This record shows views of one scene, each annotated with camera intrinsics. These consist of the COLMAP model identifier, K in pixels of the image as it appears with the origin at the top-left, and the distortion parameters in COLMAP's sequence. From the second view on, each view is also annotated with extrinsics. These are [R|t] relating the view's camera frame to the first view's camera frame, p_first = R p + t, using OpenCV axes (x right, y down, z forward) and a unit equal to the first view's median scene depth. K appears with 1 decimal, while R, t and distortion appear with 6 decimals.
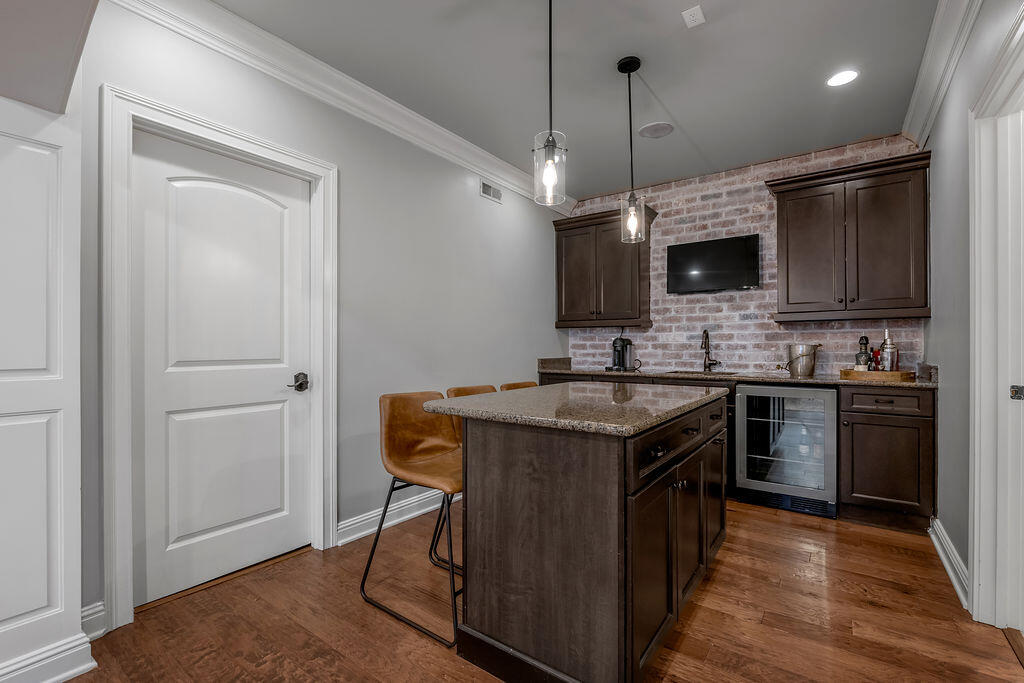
lens RADIAL K [[455.5, 0, 517.1], [0, 455.5, 344.1], [0, 0, 1]] dist [-0.001483, -0.000090]
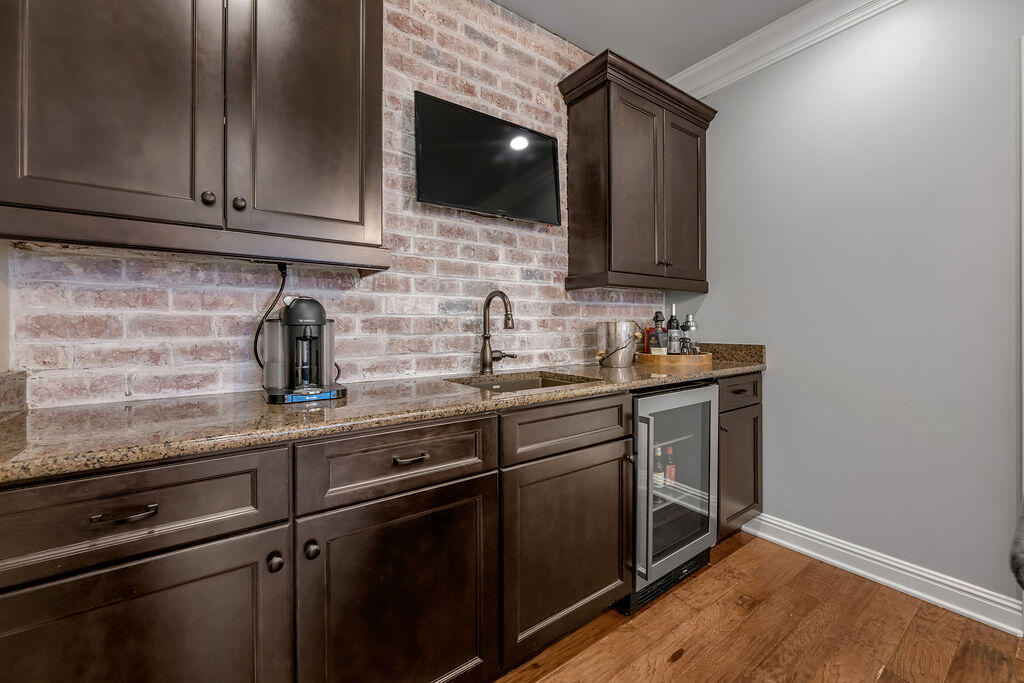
lens RADIAL K [[419.6, 0, 518.5], [0, 419.6, 321.9], [0, 0, 1]] dist [-0.002979, -0.000064]
pose [[0.302499, 0.000468, 0.953150, -0.017674], [-0.006917, 0.999975, 0.001704, 0.000700], [-0.953125, -0.007108, 0.302494, 0.797848]]
